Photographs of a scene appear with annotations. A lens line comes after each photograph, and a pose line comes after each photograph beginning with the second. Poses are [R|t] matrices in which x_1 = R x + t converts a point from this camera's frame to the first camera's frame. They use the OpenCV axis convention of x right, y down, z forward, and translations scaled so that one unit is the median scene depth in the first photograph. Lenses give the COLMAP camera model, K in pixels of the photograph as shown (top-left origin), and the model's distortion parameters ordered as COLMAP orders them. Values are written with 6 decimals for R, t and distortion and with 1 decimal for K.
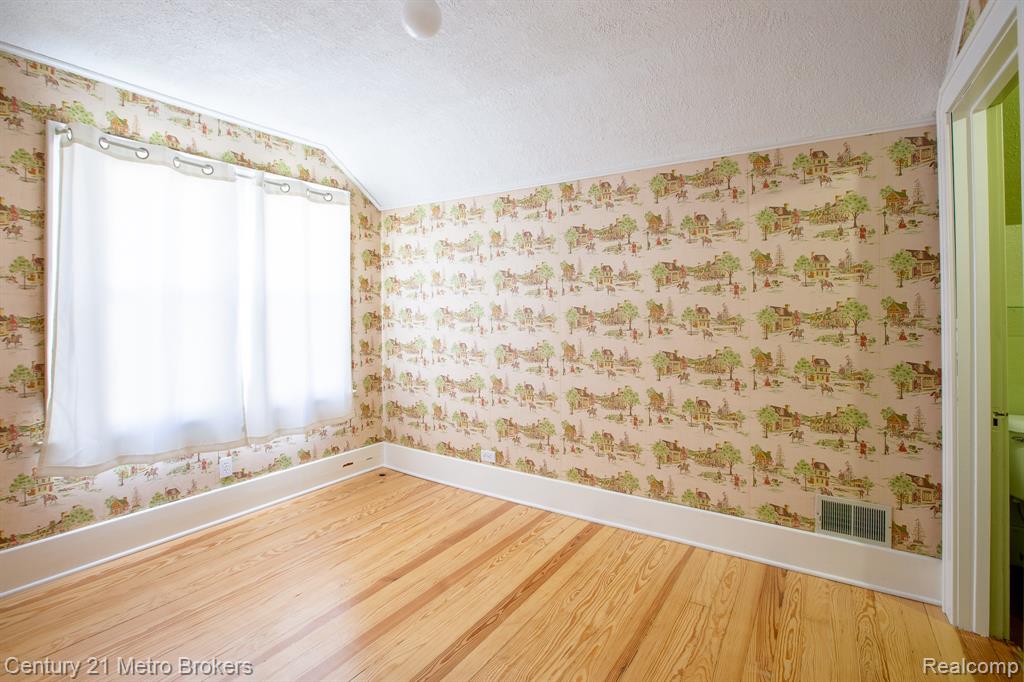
lens RADIAL K [[485.0, 0, 509.6], [0, 485.0, 313.7], [0, 0, 1]] dist [-0.048569, 0.000618]
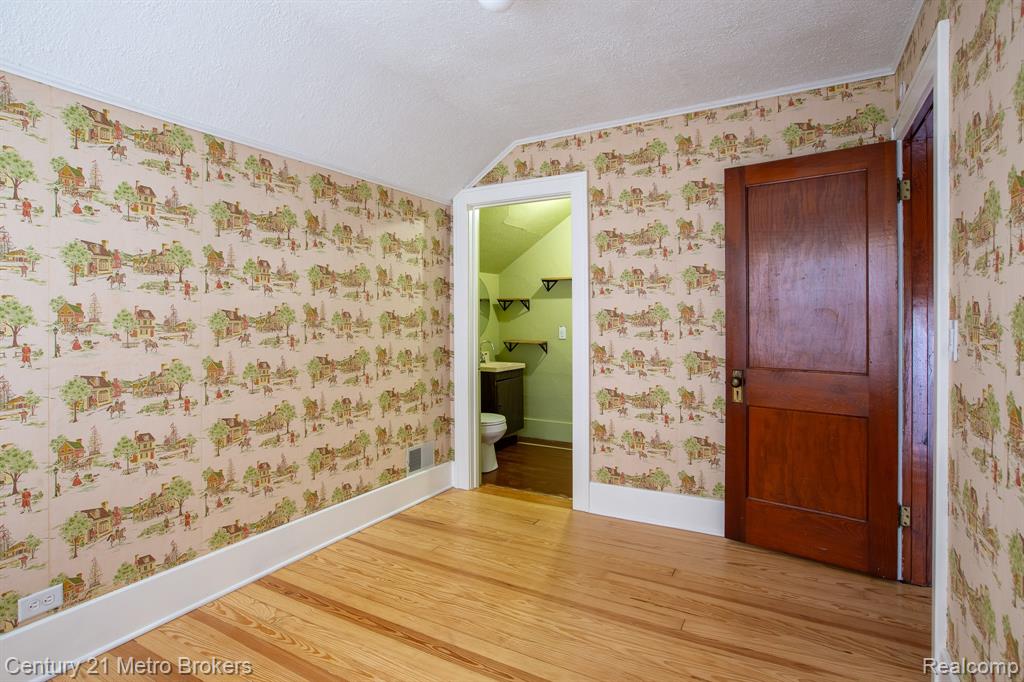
lens RADIAL K [[521.1, 0, 513.4], [0, 521.1, 318.3], [0, 0, 1]] dist [-0.069808, 0.025747]
pose [[-0.071227, -0.002313, 0.997457, -0.791423], [0.008355, 0.999961, 0.002915, 0.001081], [-0.997425, 0.008541, -0.071205, 0.720014]]
